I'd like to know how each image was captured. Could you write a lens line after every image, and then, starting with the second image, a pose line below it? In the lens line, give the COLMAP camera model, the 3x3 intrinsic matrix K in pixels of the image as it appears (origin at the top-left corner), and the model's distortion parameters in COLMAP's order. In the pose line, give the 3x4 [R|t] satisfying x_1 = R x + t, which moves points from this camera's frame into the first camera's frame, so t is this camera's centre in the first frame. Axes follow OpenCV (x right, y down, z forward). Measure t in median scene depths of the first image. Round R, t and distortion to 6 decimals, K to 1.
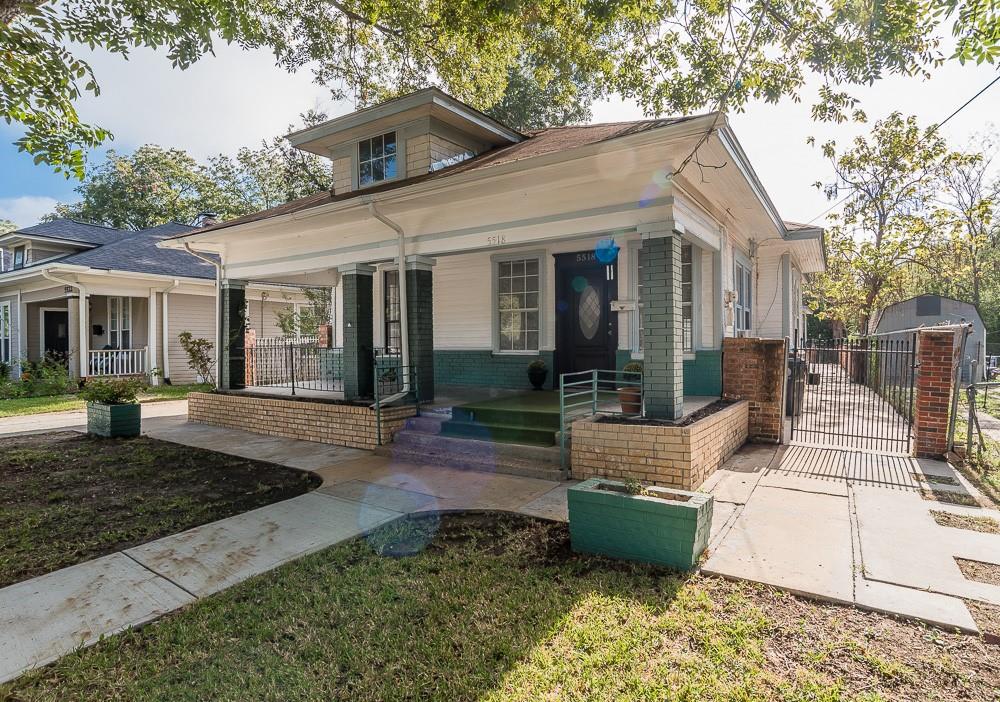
lens RADIAL K [[551.3, 0, 501.3], [0, 551.3, 348.2], [0, 0, 1]] dist [-0.039382, 0.004585]
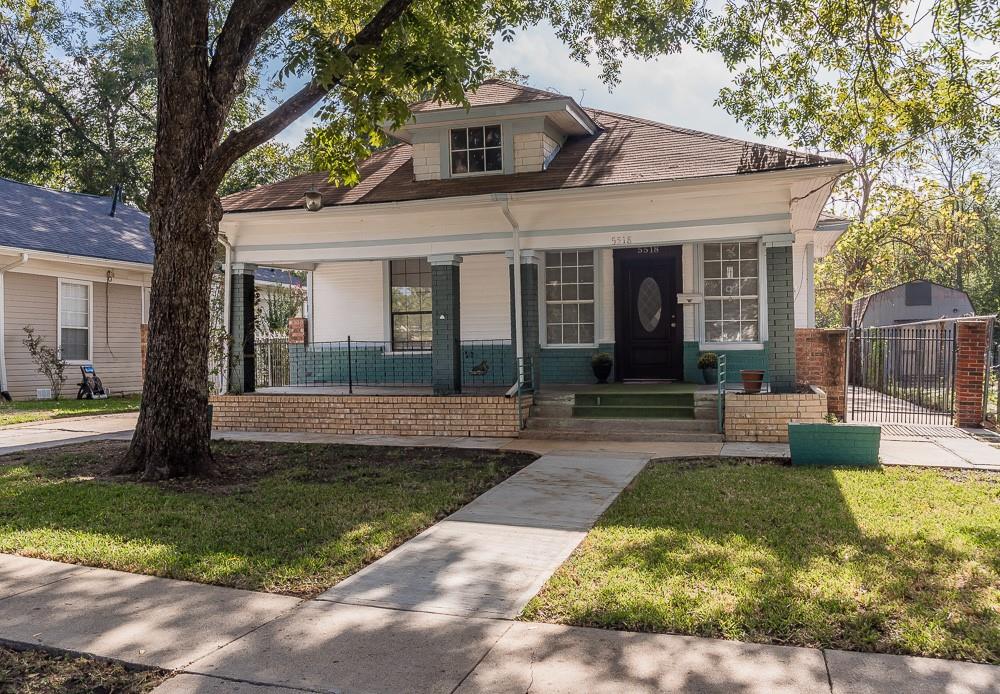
lens RADIAL K [[843.6, 0, 499.0], [0, 843.6, 347.3], [0, 0, 1]] dist [0.027817, -0.014181]
pose [[0.972337, -0.008622, 0.233422, -0.499456], [0.010441, 0.999924, -0.006560, 0.020766], [-0.233347, 0.008816, 0.972353, -0.451024]]
